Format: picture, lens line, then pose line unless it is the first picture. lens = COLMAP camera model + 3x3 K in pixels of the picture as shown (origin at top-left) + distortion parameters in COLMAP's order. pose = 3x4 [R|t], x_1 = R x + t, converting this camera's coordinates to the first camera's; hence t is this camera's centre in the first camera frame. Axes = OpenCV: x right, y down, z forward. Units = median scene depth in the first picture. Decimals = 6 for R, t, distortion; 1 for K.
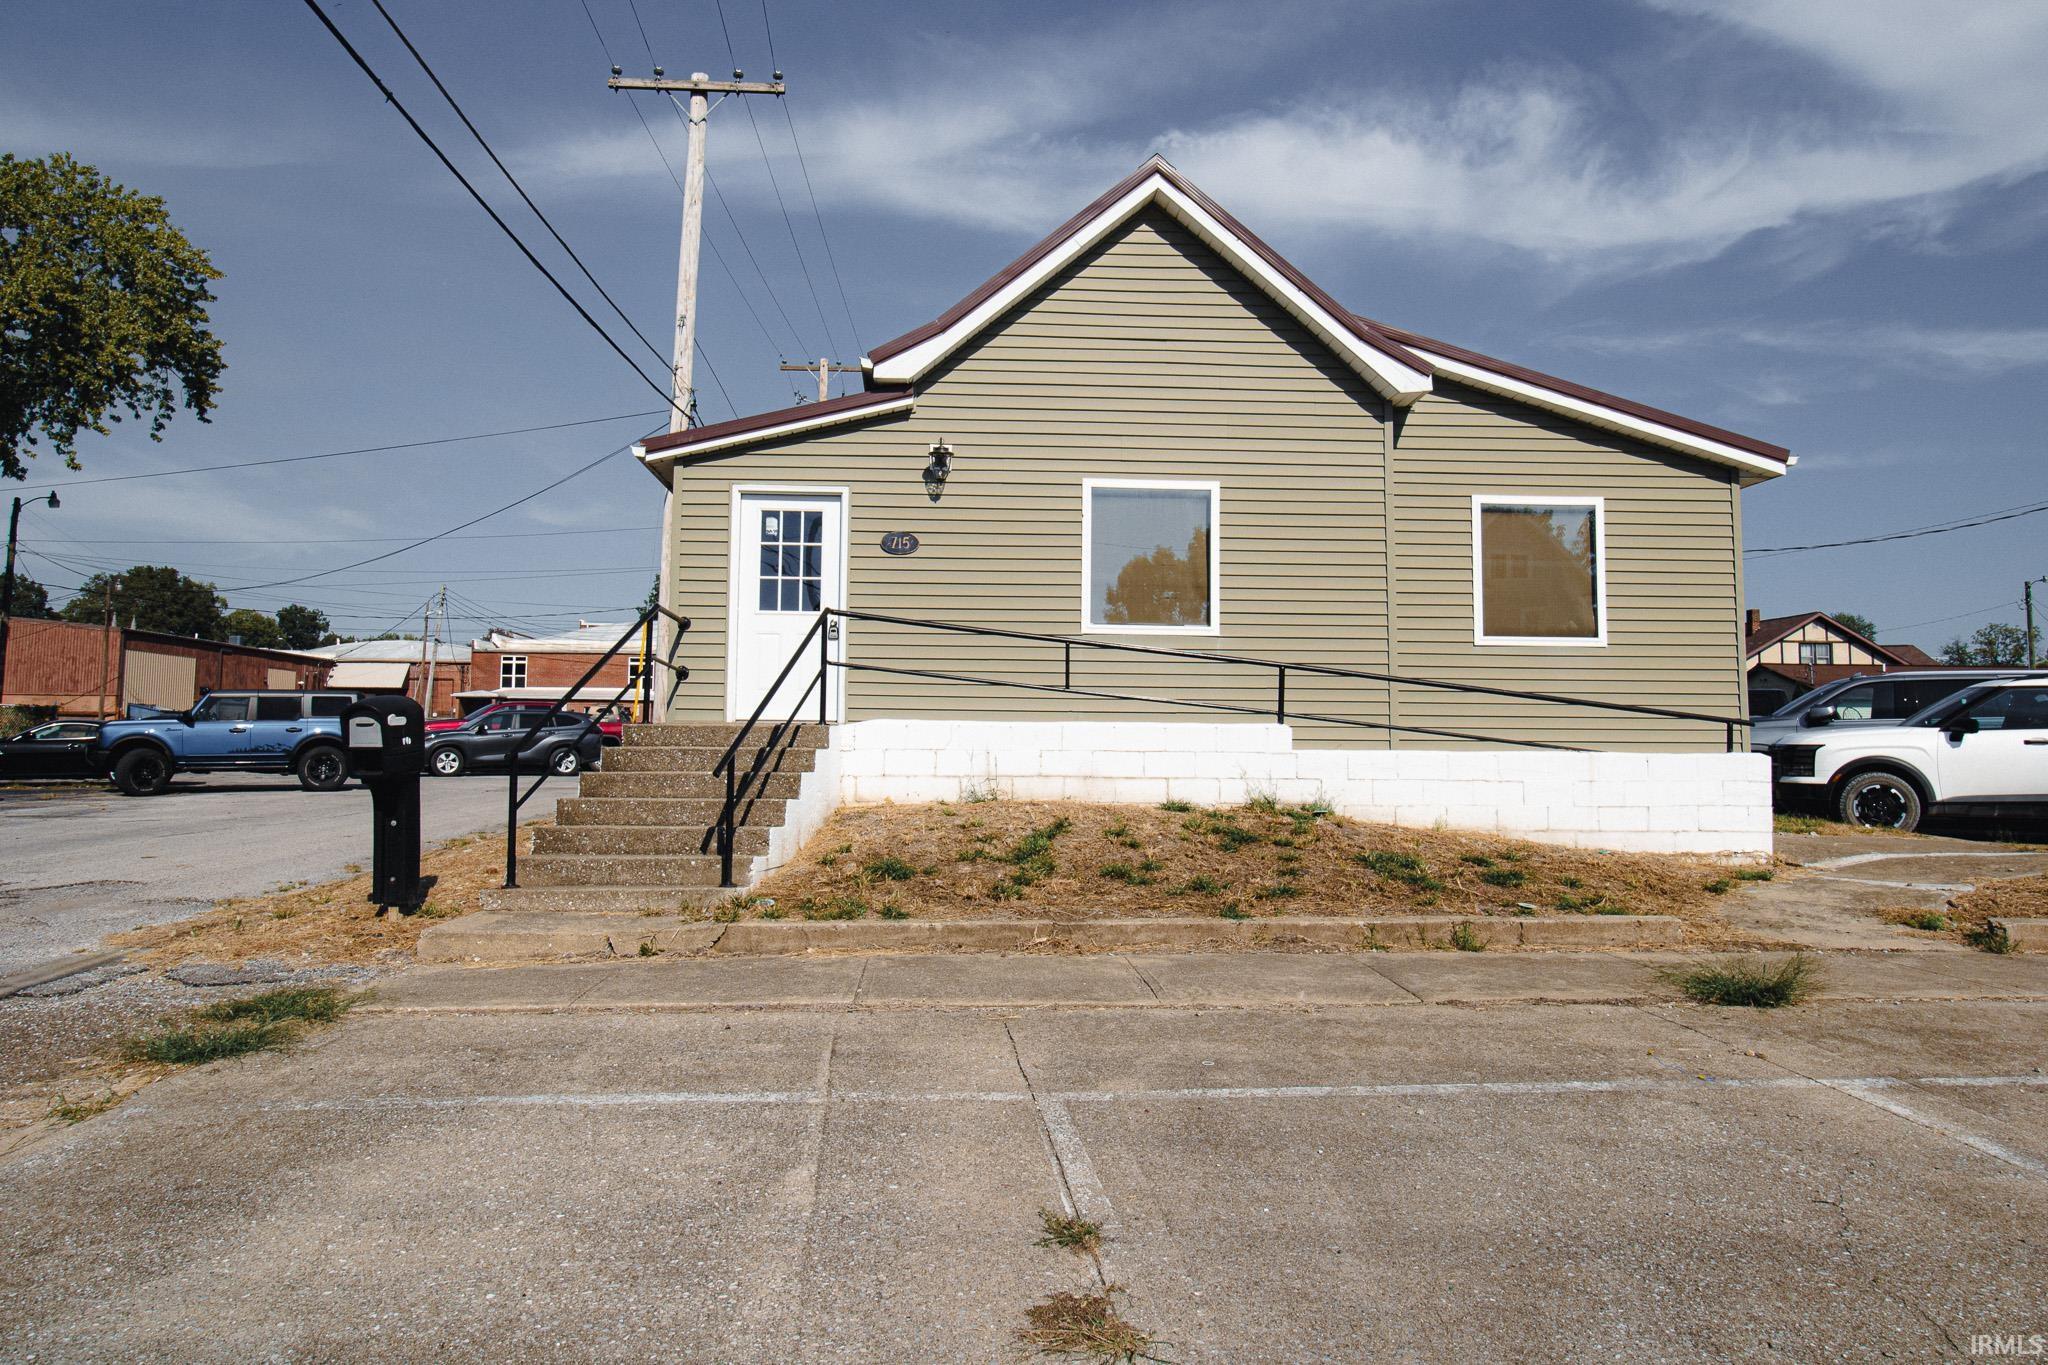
lens RADIAL K [[1416.1, 0, 1019.2], [0, 1416.1, 642.6], [0, 0, 1]] dist [0.023205, -0.043095]
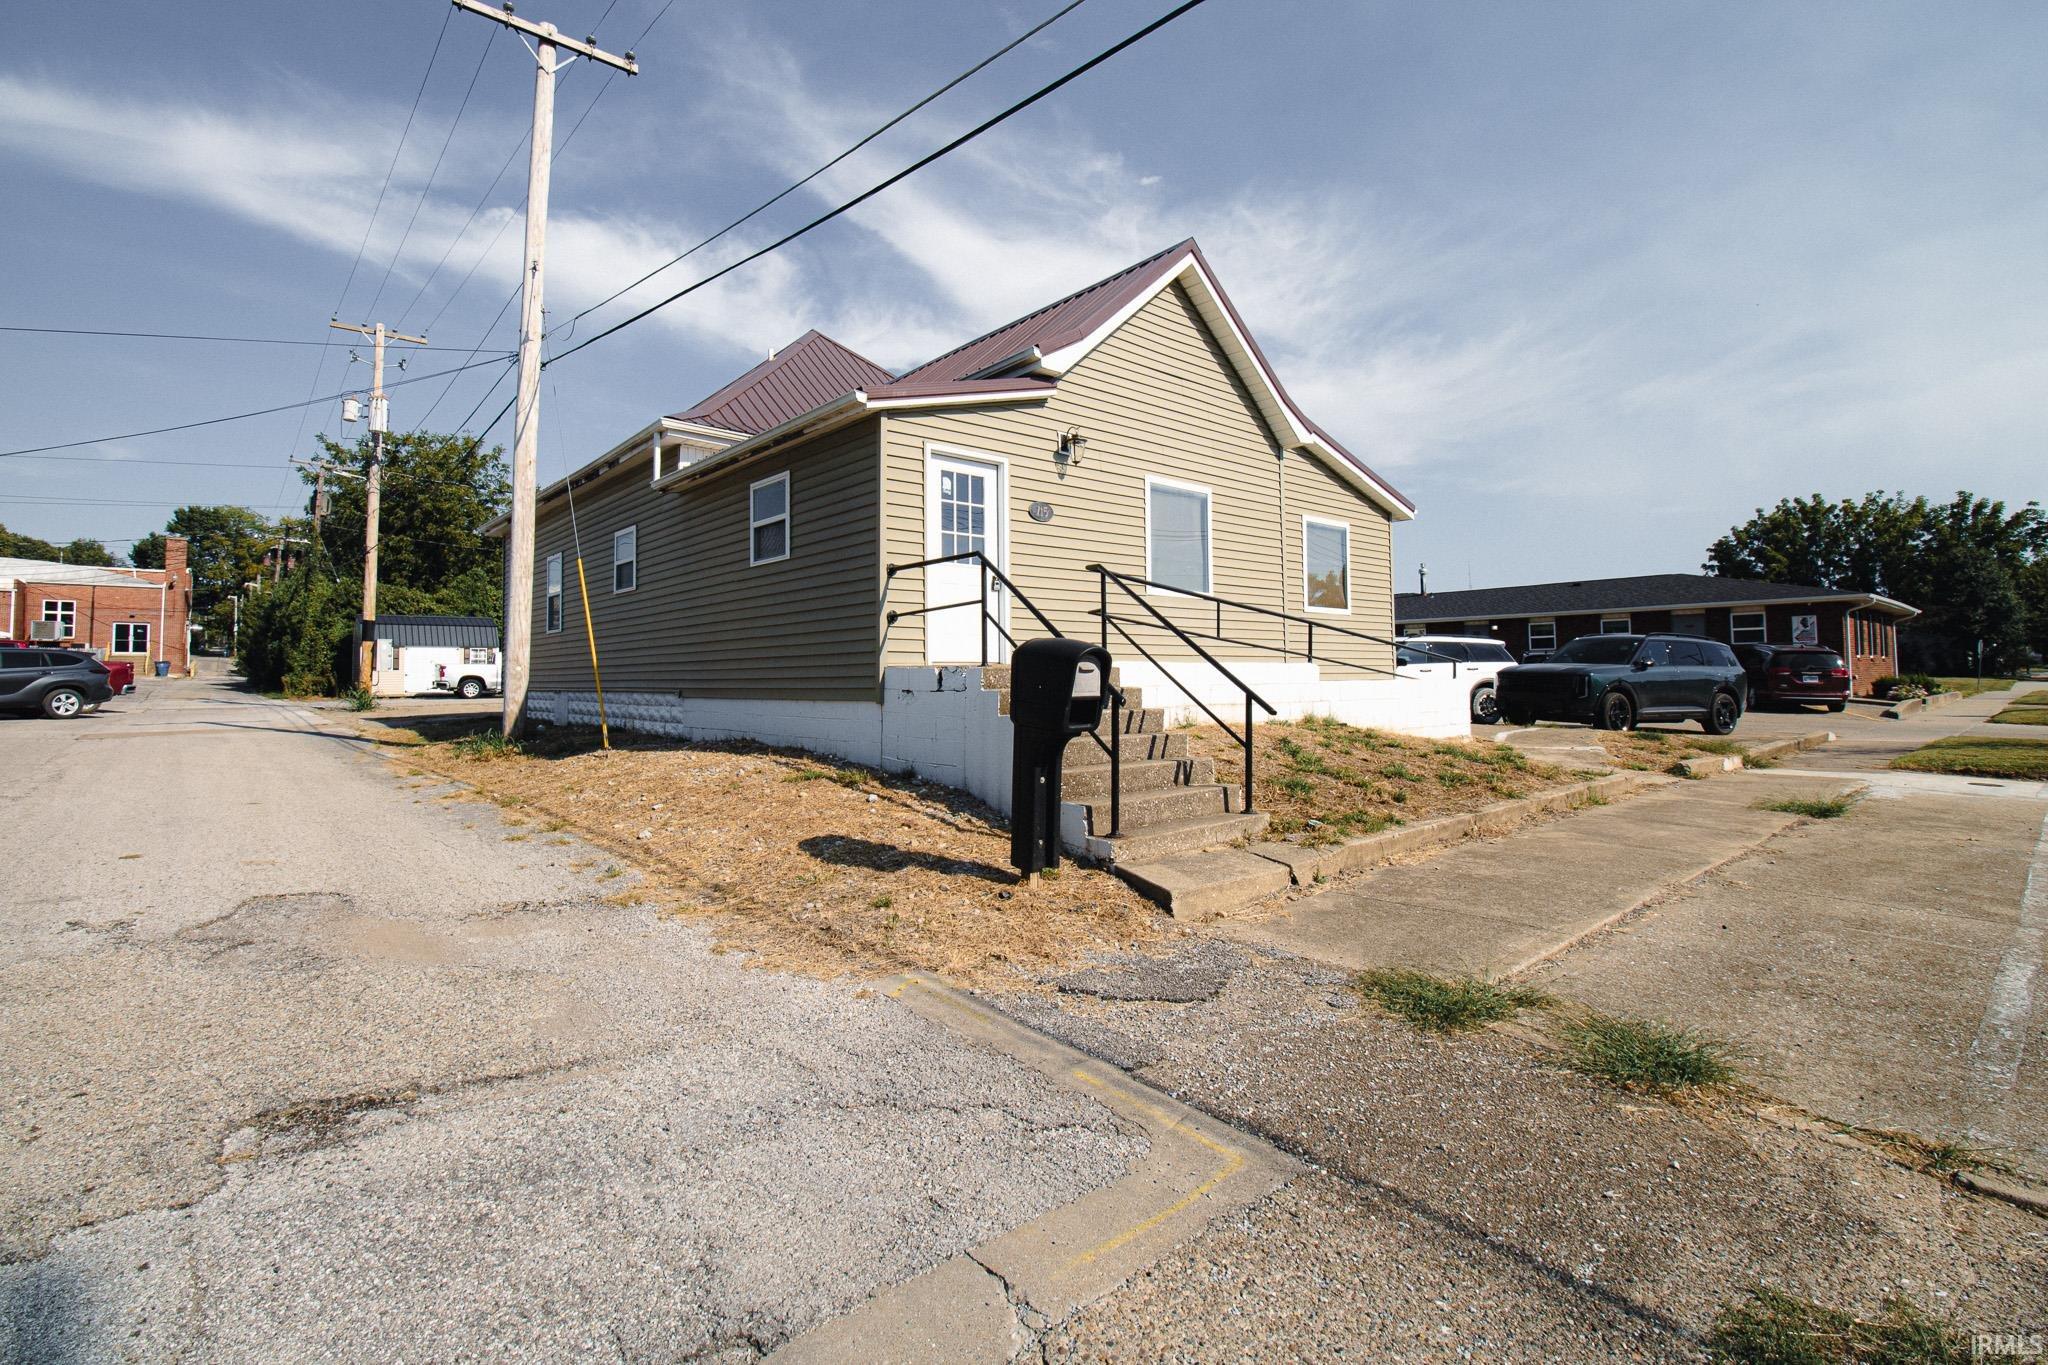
lens RADIAL K [[958.4, 0, 1025.4], [0, 958.4, 650.7], [0, 0, 1]] dist [-0.019009, -0.000236]
pose [[0.789322, 0.003951, 0.613966, -0.578201], [-0.033228, 0.998789, 0.036291, 0.016576], [-0.613079, -0.049046, 0.788498, 0.371582]]
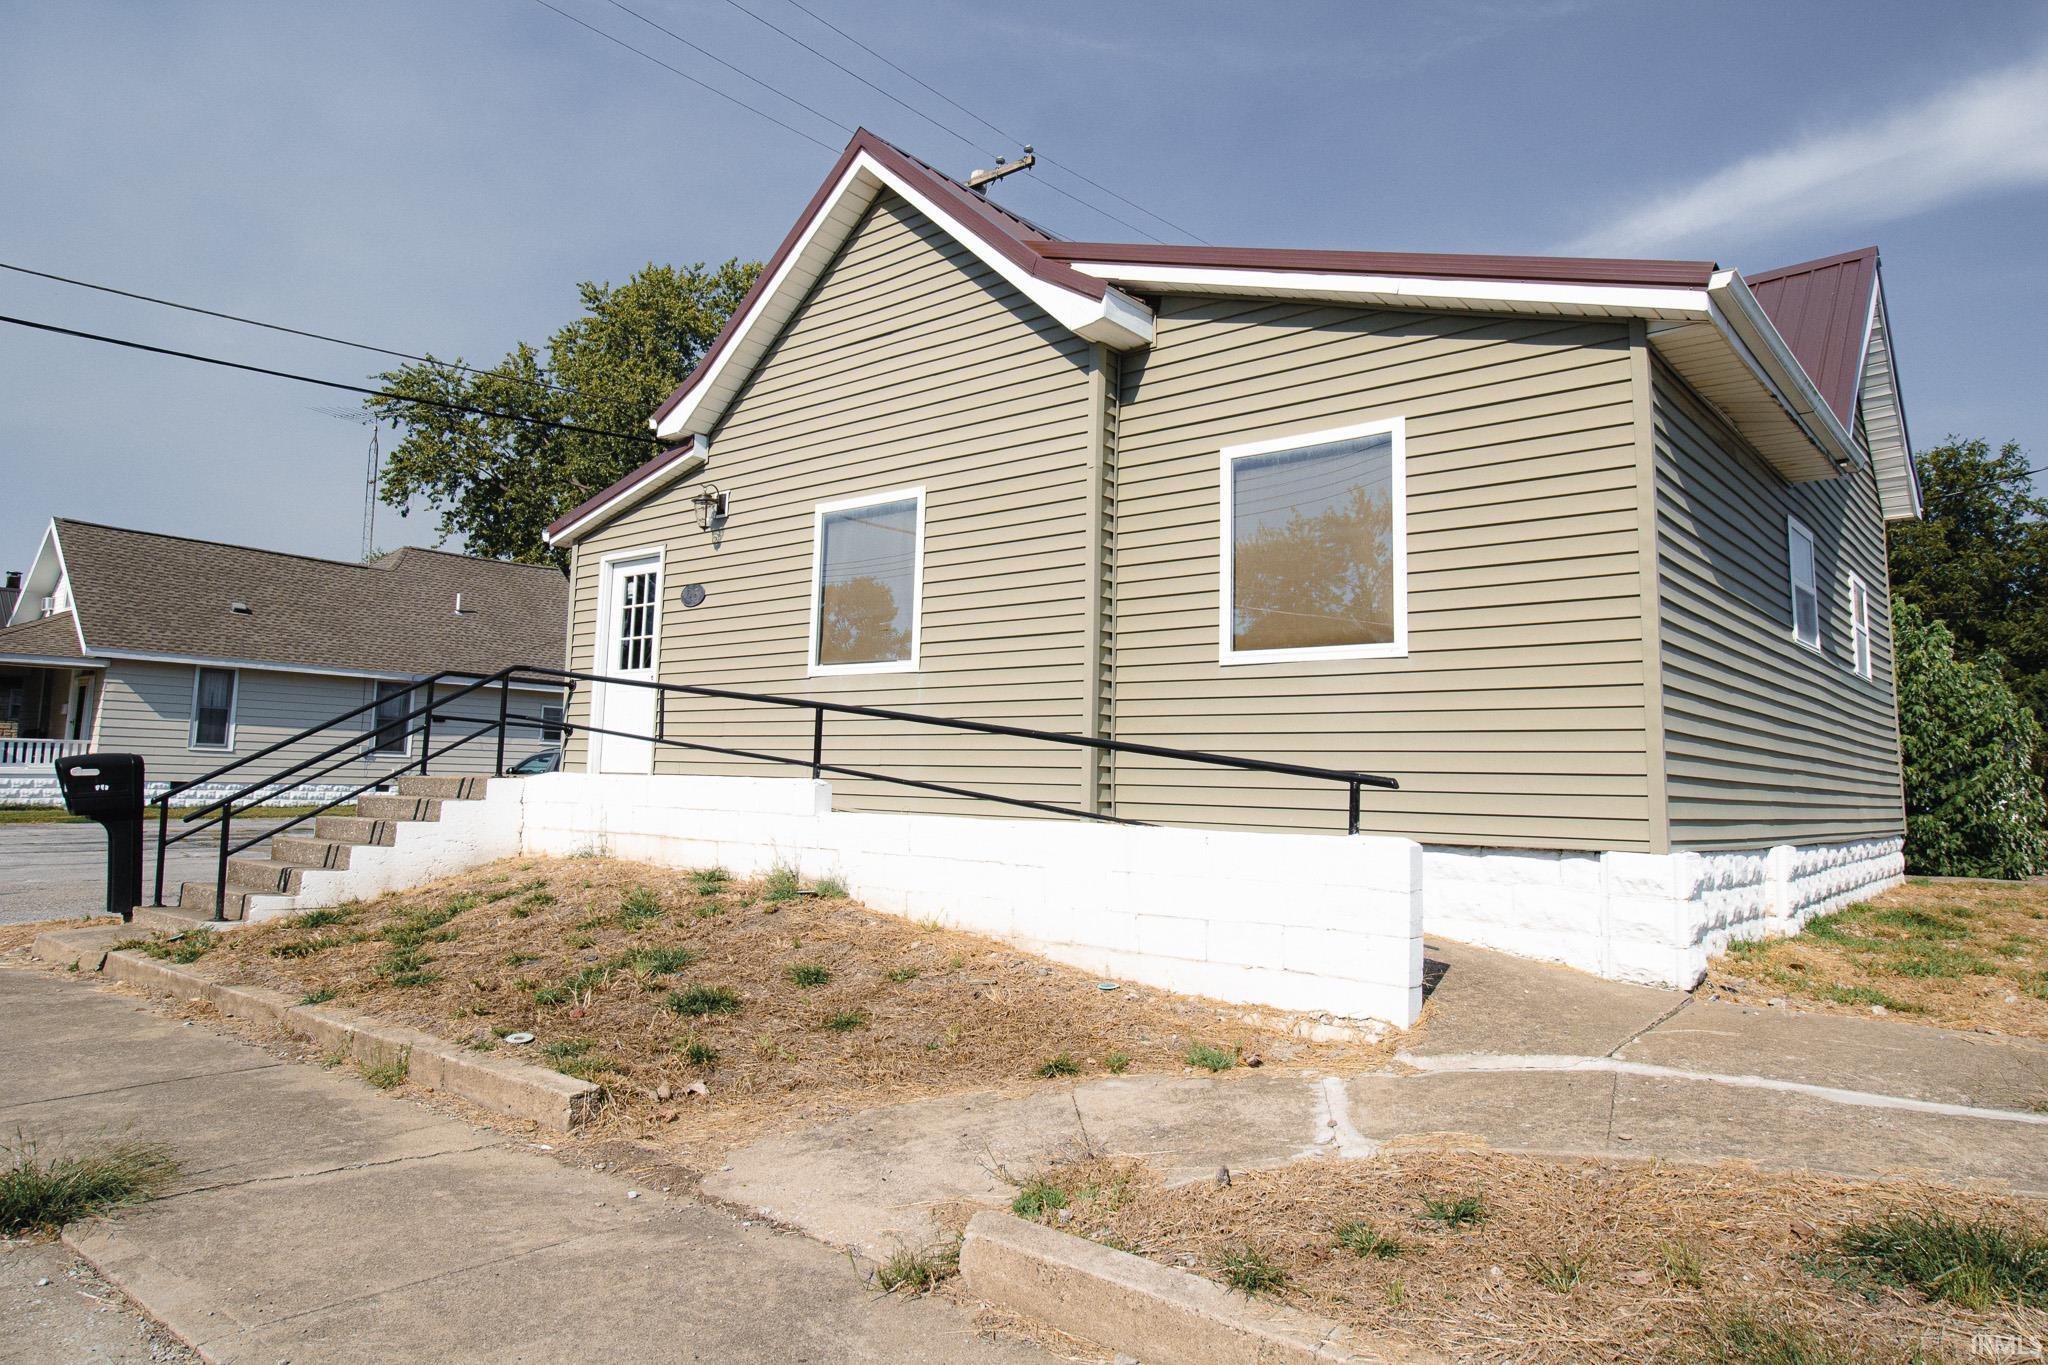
lens RADIAL K [[1286.6, 0, 1029.6], [0, 1286.6, 647.7], [0, 0, 1]] dist [-0.003853, -0.000458]
pose [[0.726377, -0.064309, -0.684282, 0.700071], [0.035228, 0.997788, -0.056377, 0.025896], [0.686393, 0.016845, 0.727035, 0.500820]]
